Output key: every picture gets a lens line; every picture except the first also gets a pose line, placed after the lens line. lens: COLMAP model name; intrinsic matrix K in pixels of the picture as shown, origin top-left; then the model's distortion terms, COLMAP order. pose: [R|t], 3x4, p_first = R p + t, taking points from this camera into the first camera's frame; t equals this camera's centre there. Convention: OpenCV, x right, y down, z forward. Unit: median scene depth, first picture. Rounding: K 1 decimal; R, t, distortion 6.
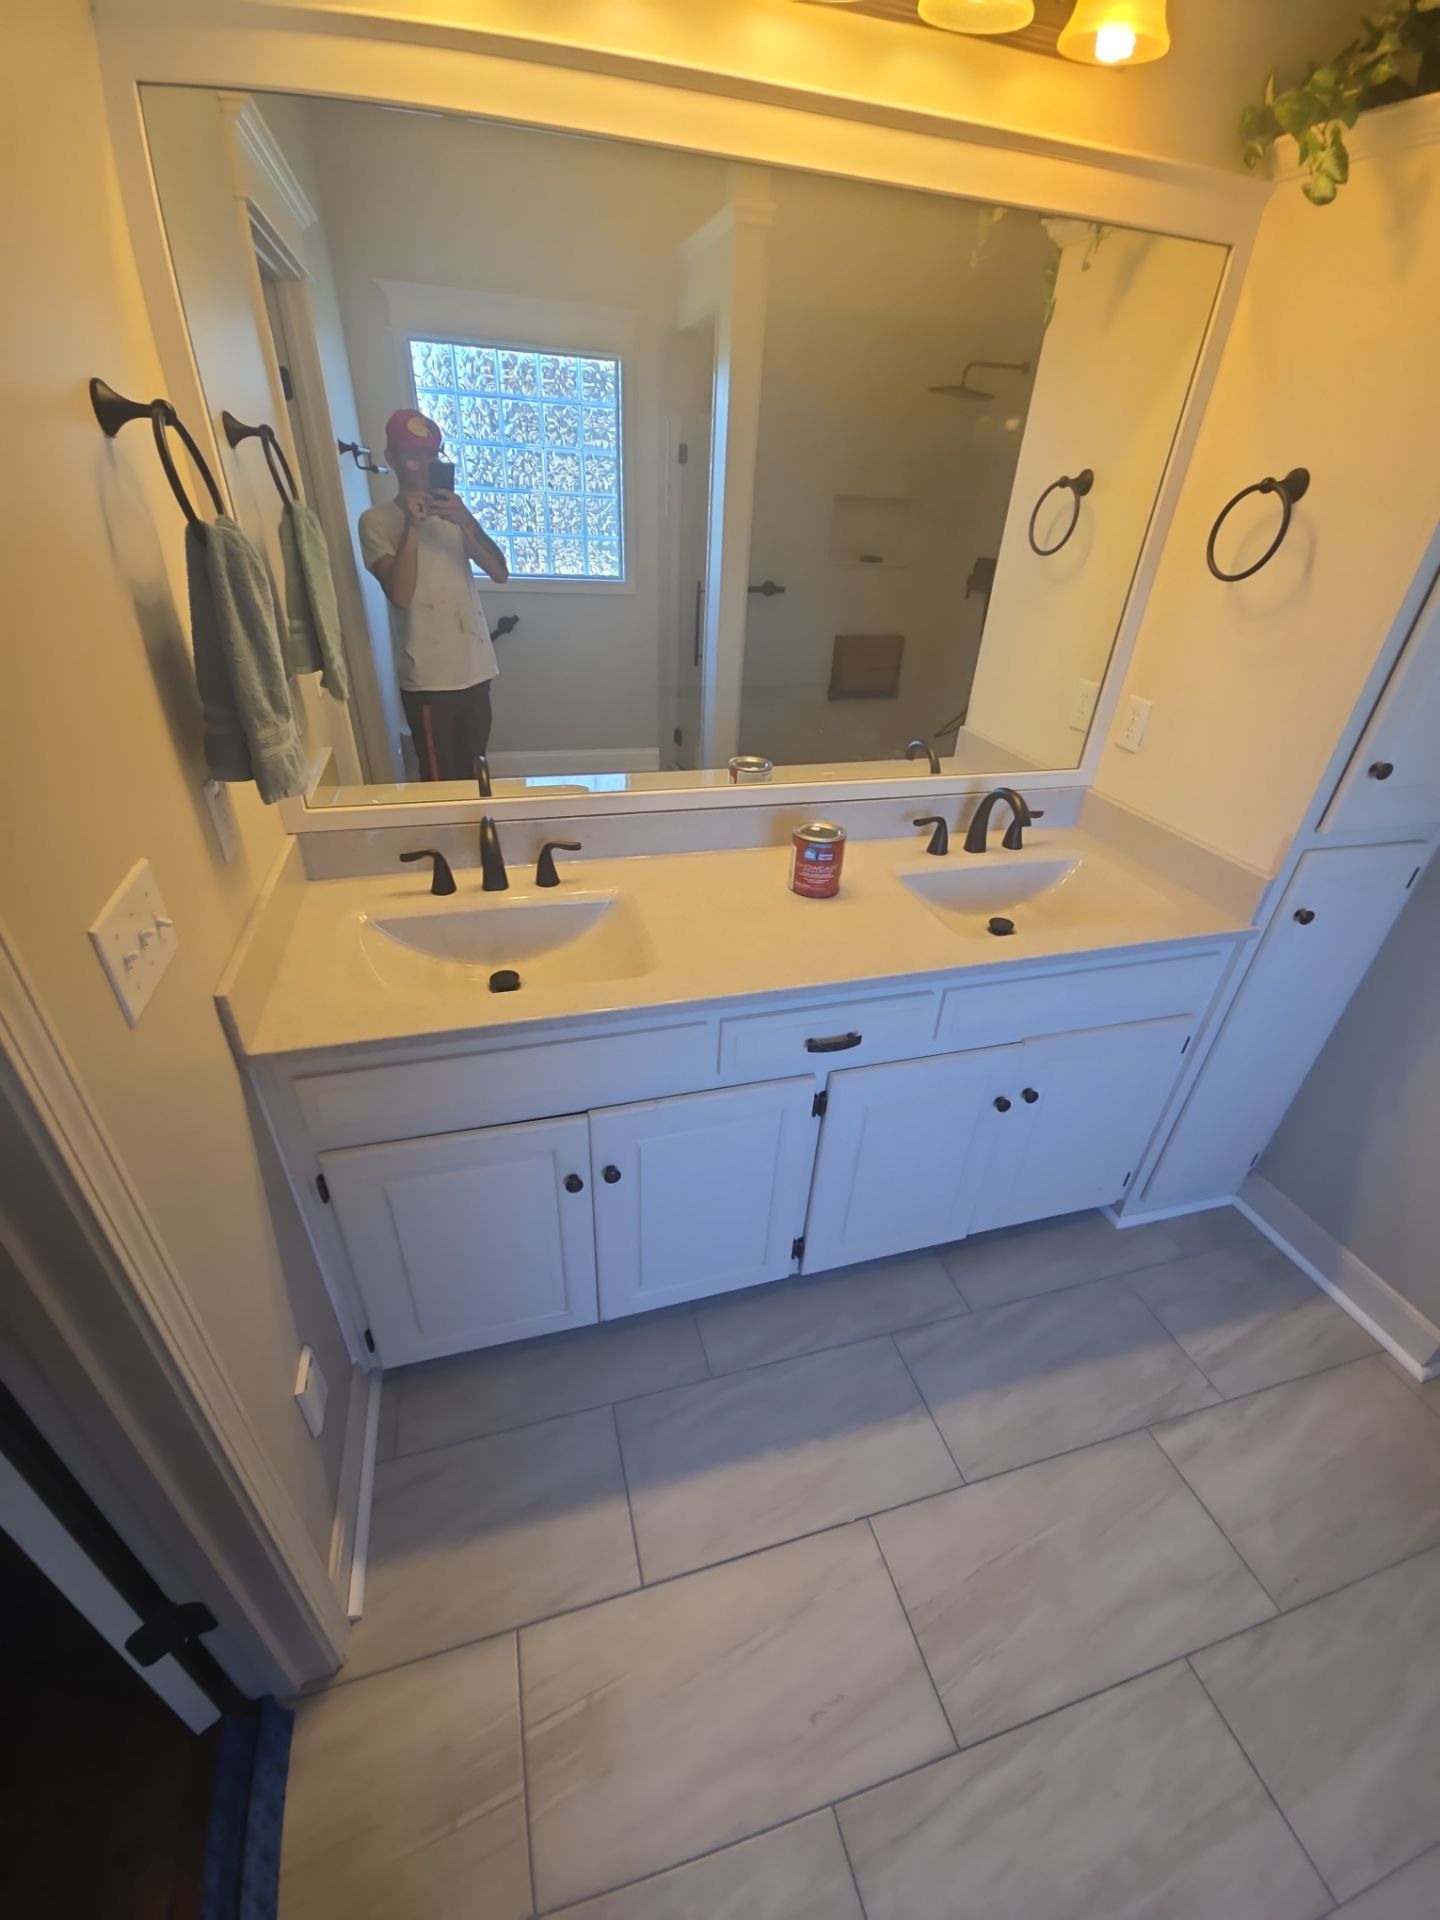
lens RADIAL K [[773.8, 0, 717.2], [0, 773.8, 962.2], [0, 0, 1]] dist [0.004472, -0.004450]
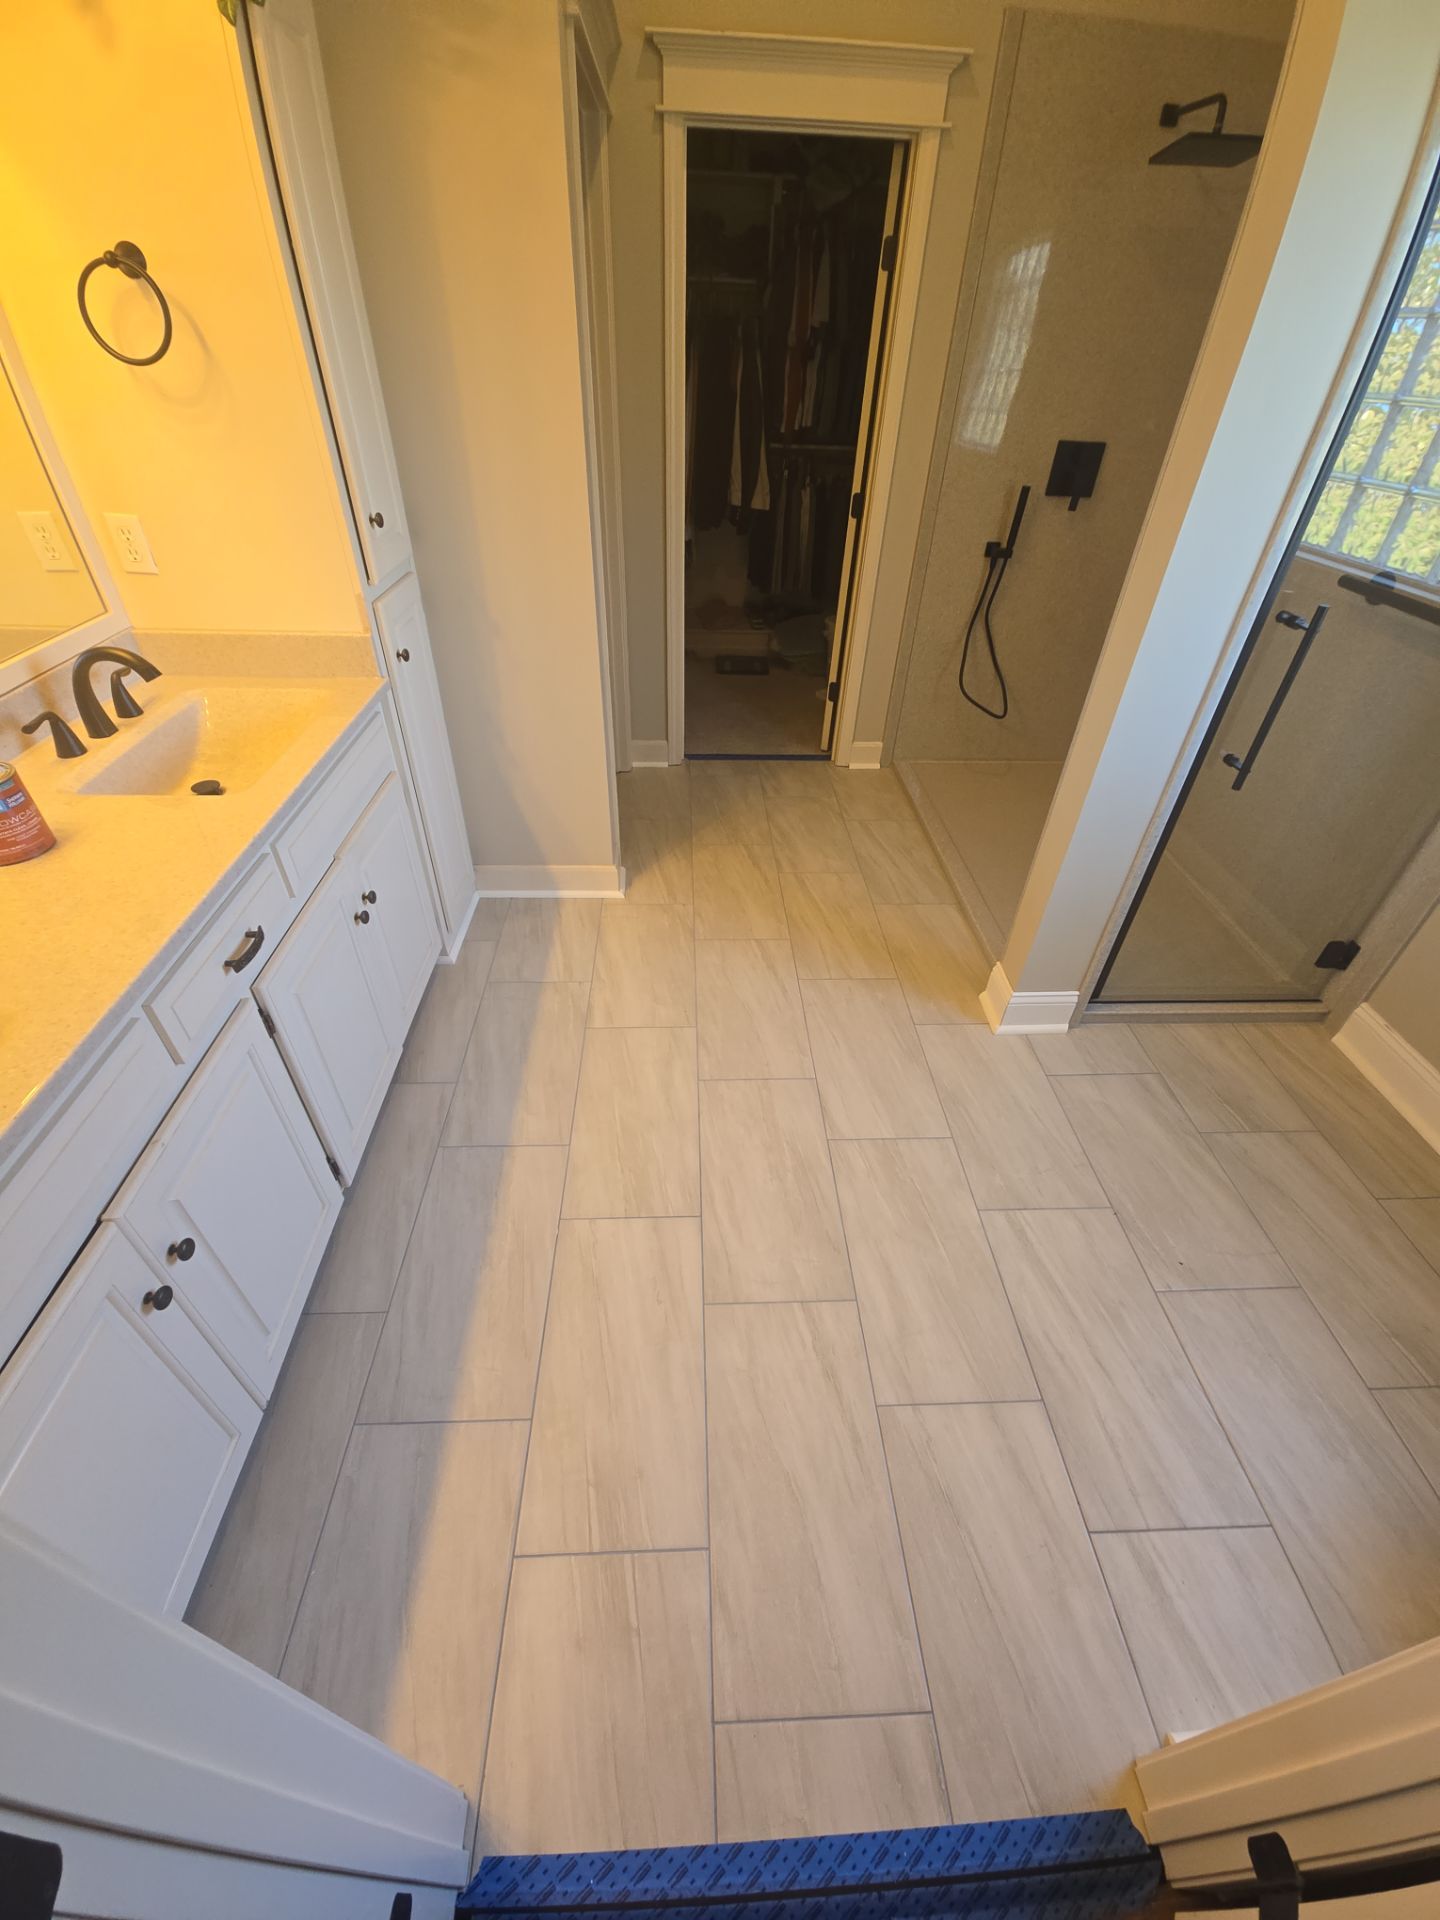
lens RADIAL K [[773.8, 0, 718.6], [0, 773.8, 960.9], [0, 0, 1]] dist [0.004472, -0.004450]
pose [[0.240606, -0.636806, 0.732521, -0.346504], [0.487846, 0.731781, 0.475923, -0.043711], [-0.839116, 0.242847, 0.486734, 0.076969]]
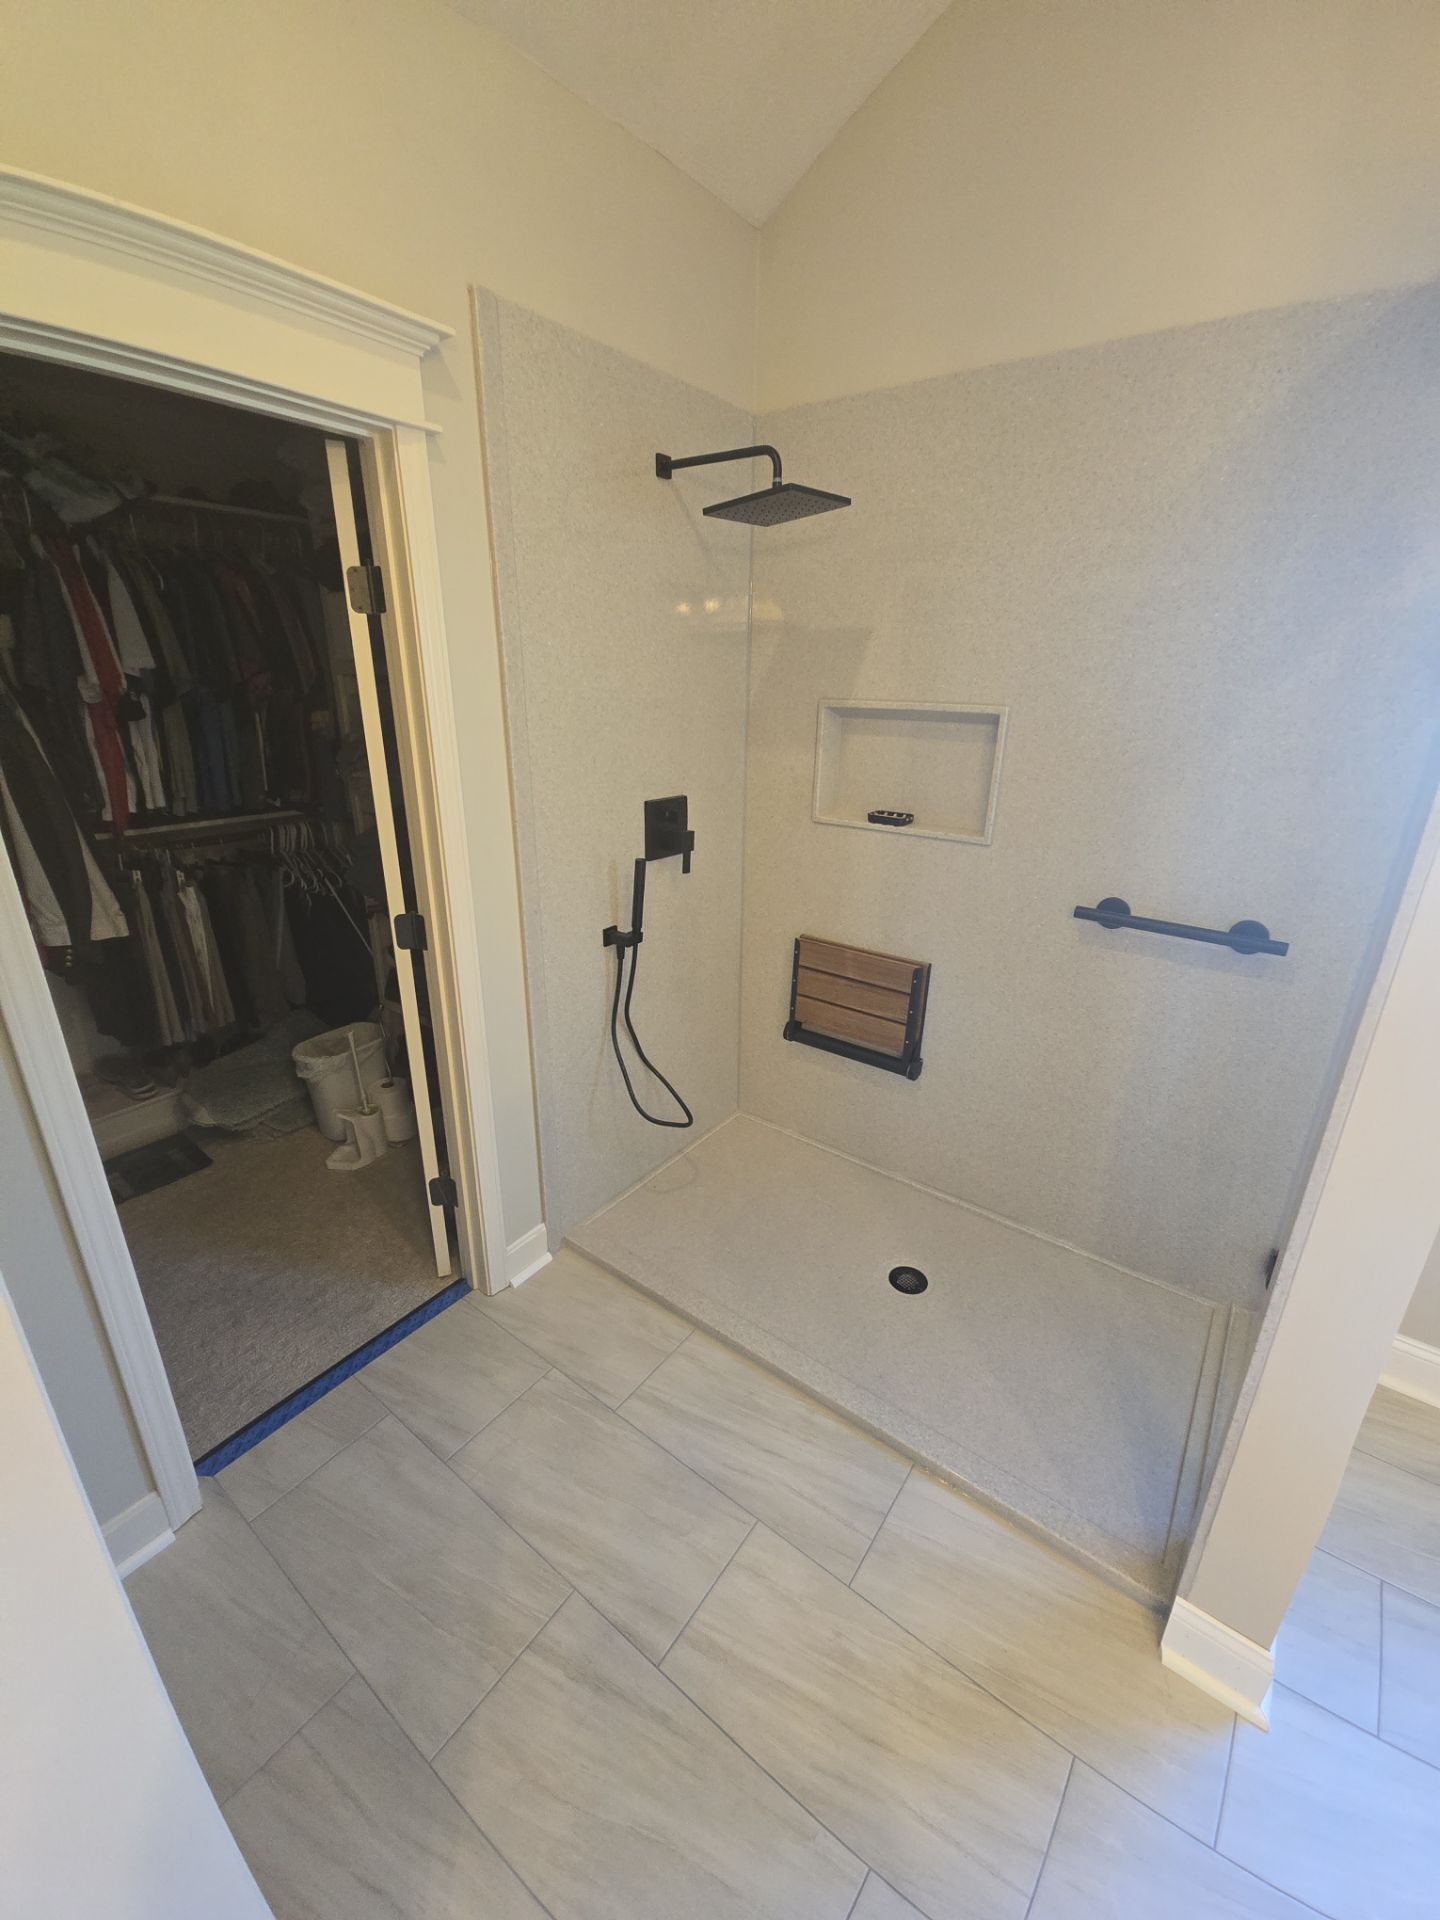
lens RADIAL K [[773.8, 0, 720.8], [0, 773.8, 961.1], [0, 0, 1]] dist [0.004472, -0.004450]
pose [[-0.601662, -0.329007, 0.727844, 0.760744], [0.376592, 0.686749, 0.621735, -0.307865], [-0.704402, 0.648174, -0.289289, 0.494903]]
